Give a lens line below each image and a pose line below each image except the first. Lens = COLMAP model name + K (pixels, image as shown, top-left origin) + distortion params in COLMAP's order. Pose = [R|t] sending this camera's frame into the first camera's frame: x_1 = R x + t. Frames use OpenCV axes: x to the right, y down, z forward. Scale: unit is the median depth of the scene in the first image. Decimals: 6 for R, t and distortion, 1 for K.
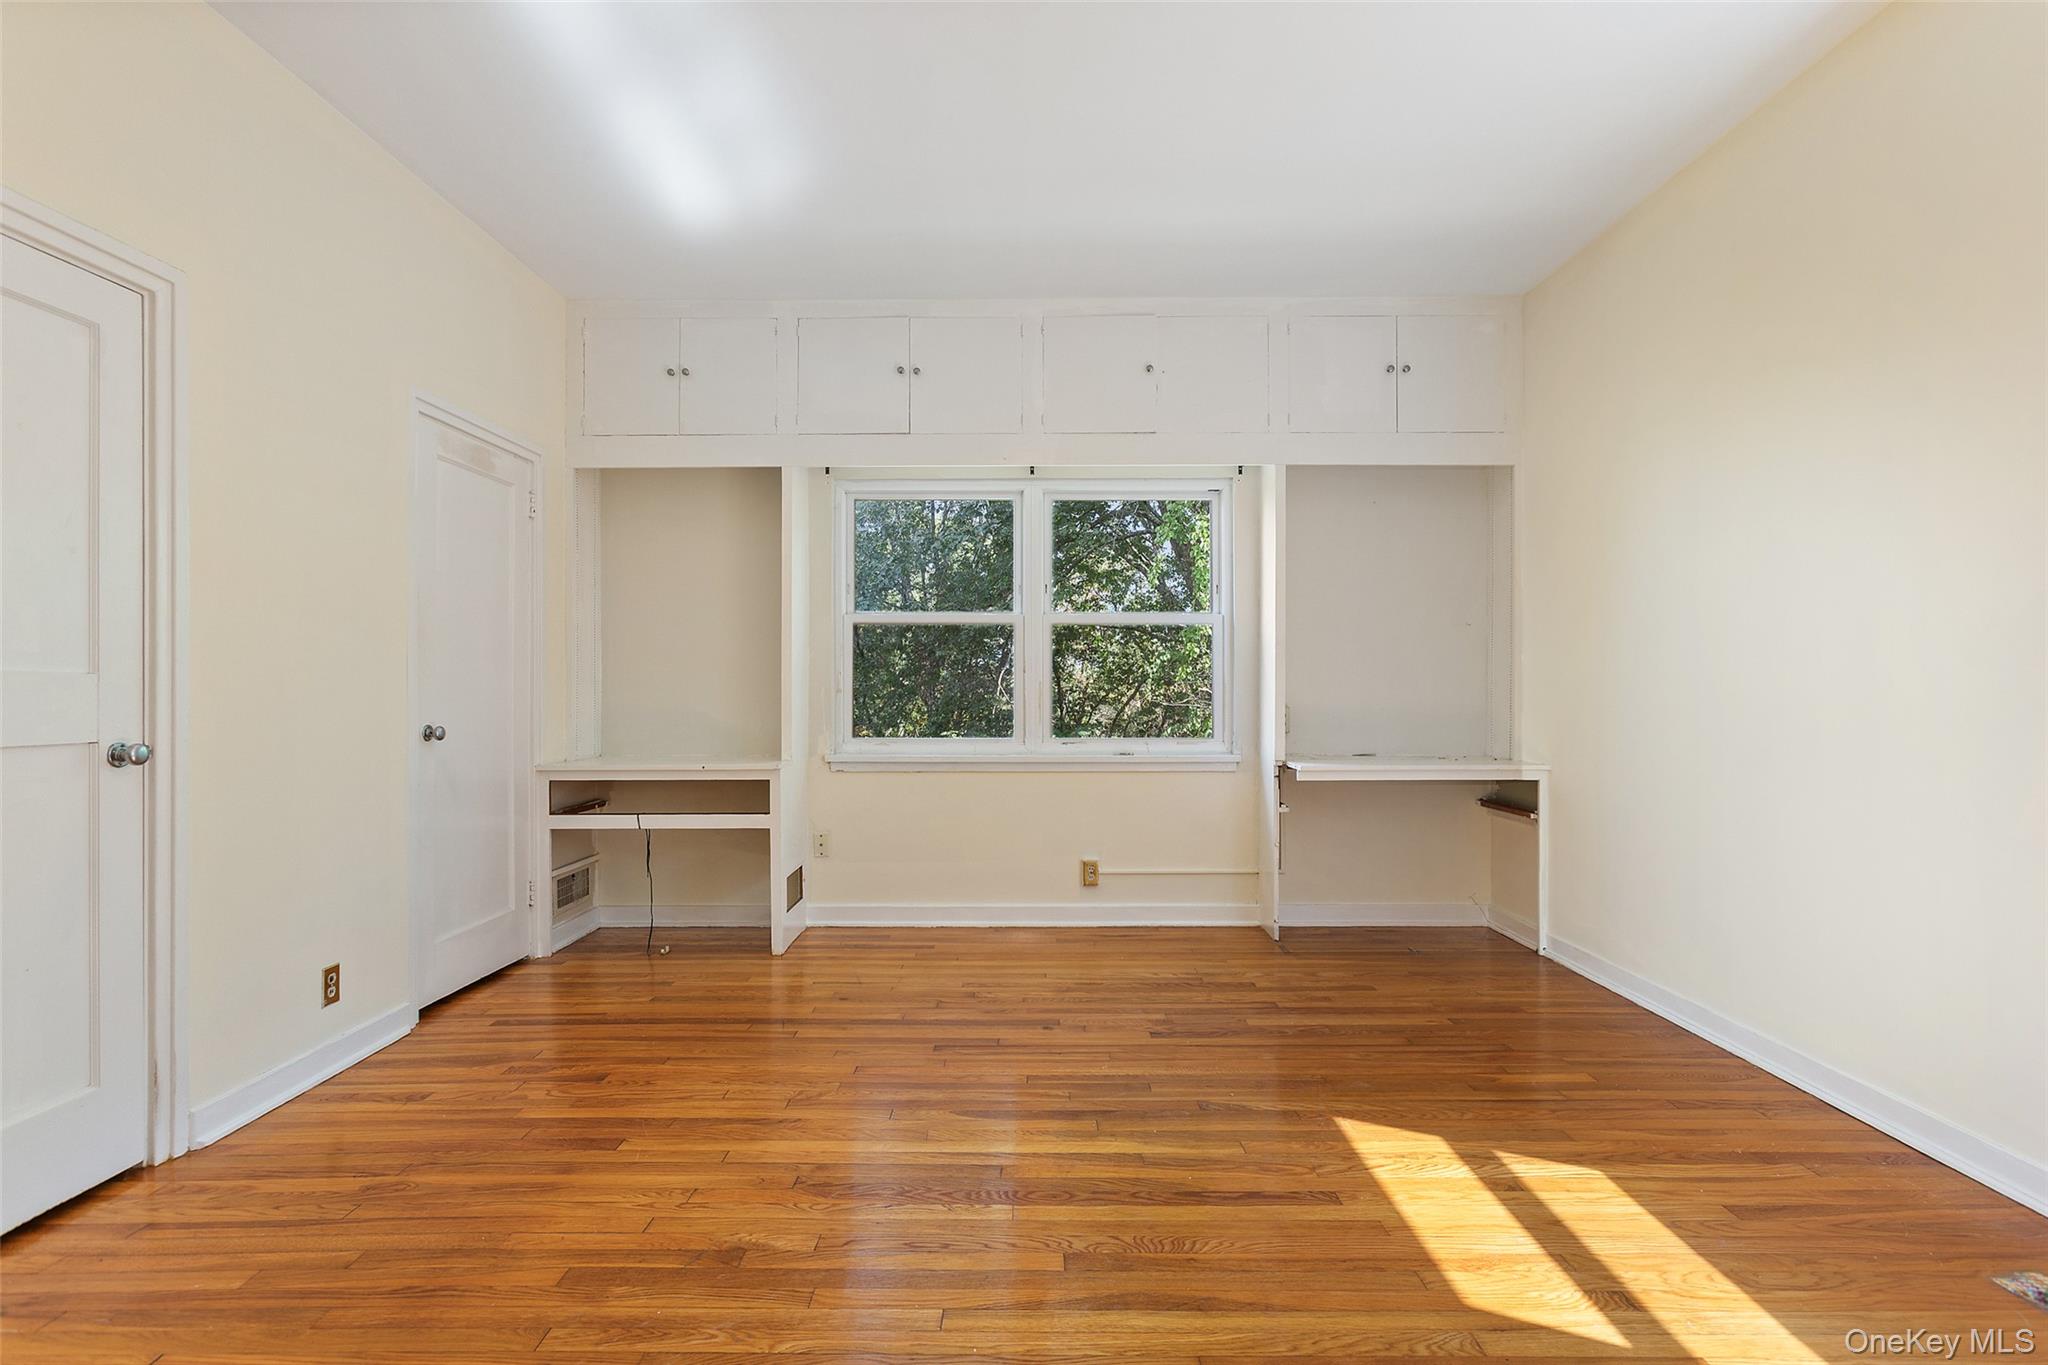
lens RADIAL K [[961.8, 0, 1024.0], [0, 961.8, 682.5], [0, 0, 1]] dist [-0.024916, 0.019247]
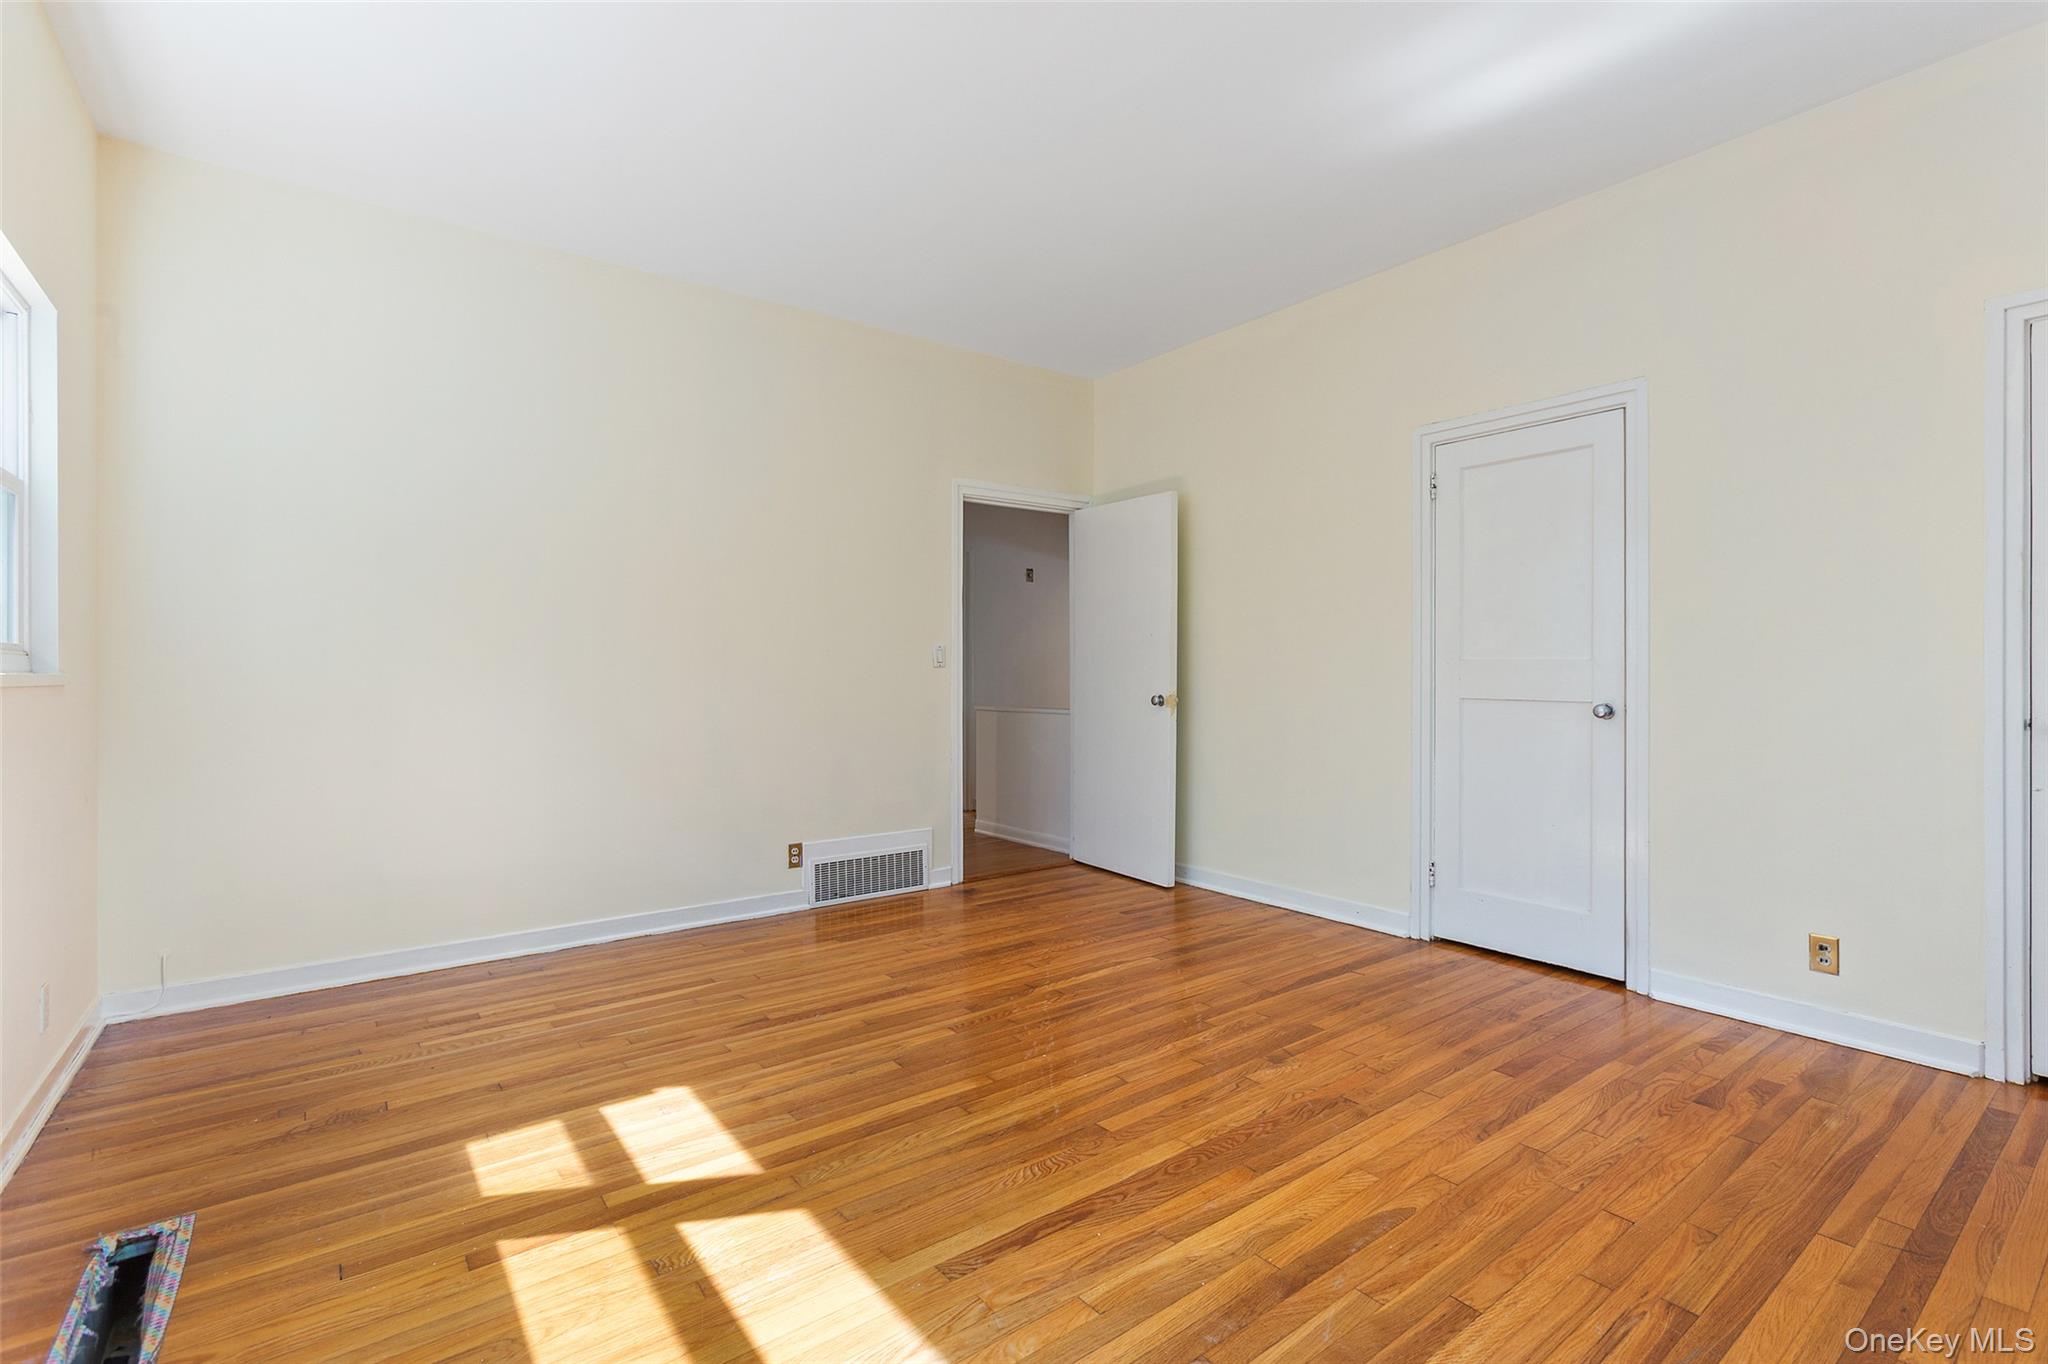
lens RADIAL K [[924.1, 0, 1024.0], [0, 924.1, 682.0], [0, 0, 1]] dist [0.000493, 0.000783]
pose [[-0.792165, 0.011223, -0.610204, 0.507335], [0.007527, 0.999935, 0.008619, 0.005002], [0.610261, 0.002235, -0.792197, 1.120071]]
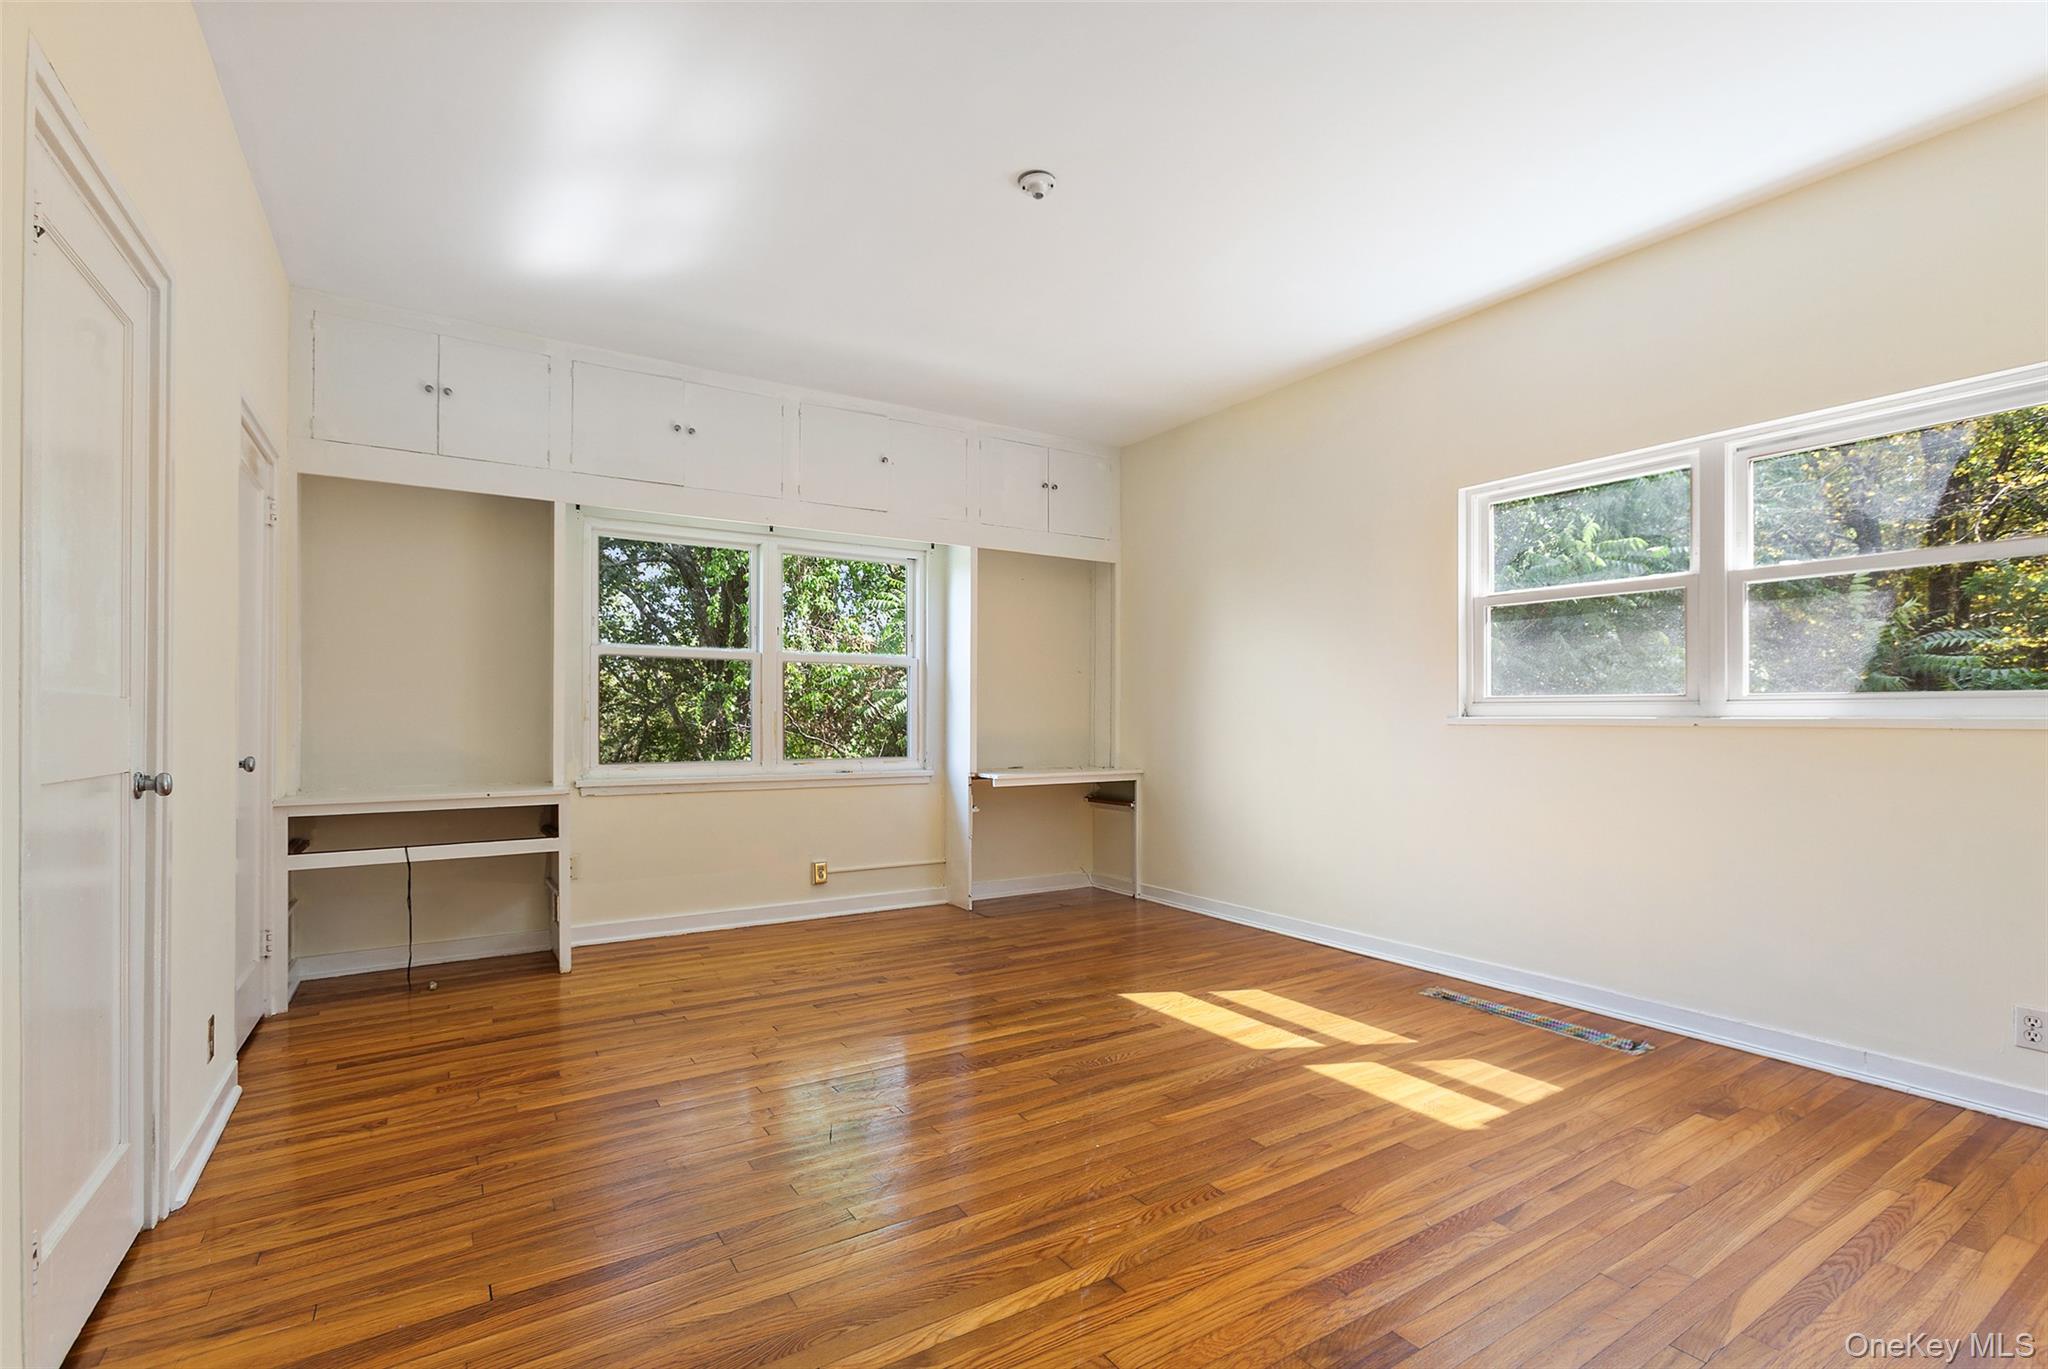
lens RADIAL K [[945.8, 0, 1035.9], [0, 945.8, 707.2], [0, 0, 1]] dist [-0.031069, 0.019612]
pose [[0.833167, 0.008669, 0.552953, -0.500173], [-0.005427, 0.999957, -0.007499, 0.001038], [-0.552994, 0.003247, 0.833179, -0.164984]]
